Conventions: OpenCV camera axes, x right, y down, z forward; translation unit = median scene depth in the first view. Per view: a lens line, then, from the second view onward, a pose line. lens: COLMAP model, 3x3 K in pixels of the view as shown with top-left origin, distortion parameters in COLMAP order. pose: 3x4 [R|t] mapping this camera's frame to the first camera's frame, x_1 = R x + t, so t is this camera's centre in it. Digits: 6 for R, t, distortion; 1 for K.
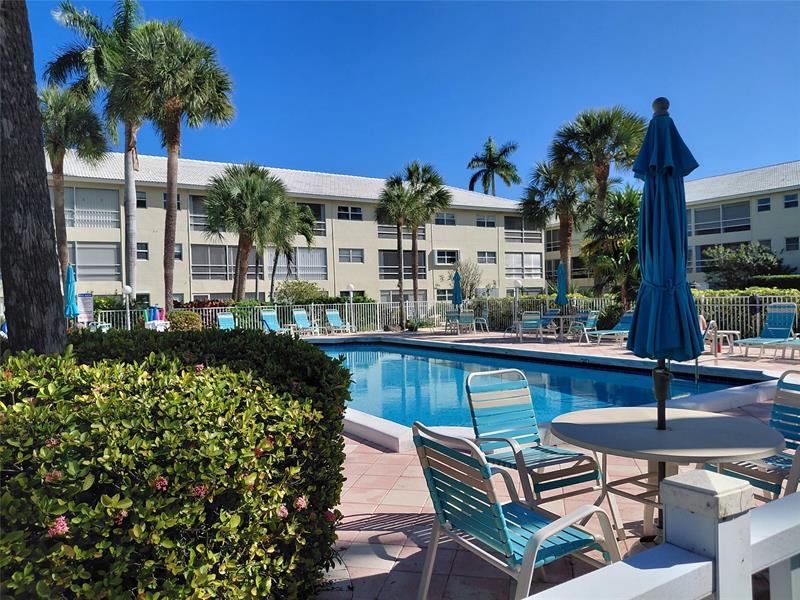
lens RADIAL K [[590.8, 0, 400.0], [0, 590.8, 300.0], [0, 0, 1]] dist [0.002317, 0.001146]
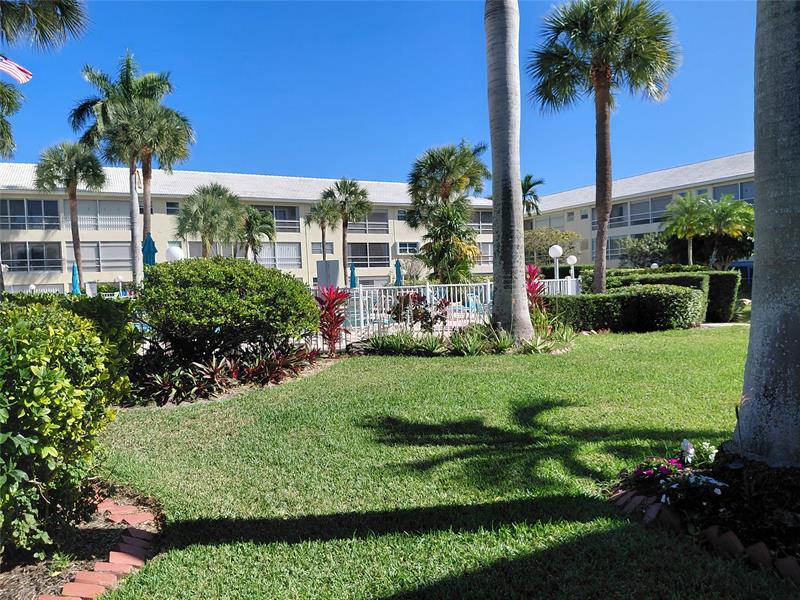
lens RADIAL K [[600.5, 0, 400.0], [0, 600.5, 300.0], [0, 0, 1]] dist [0.002571, -0.004501]
pose [[0.996260, -0.005280, -0.086242, 0.191781], [0.007355, 0.999691, 0.023759, 0.002725], [0.086090, -0.024305, 0.995991, -0.224006]]
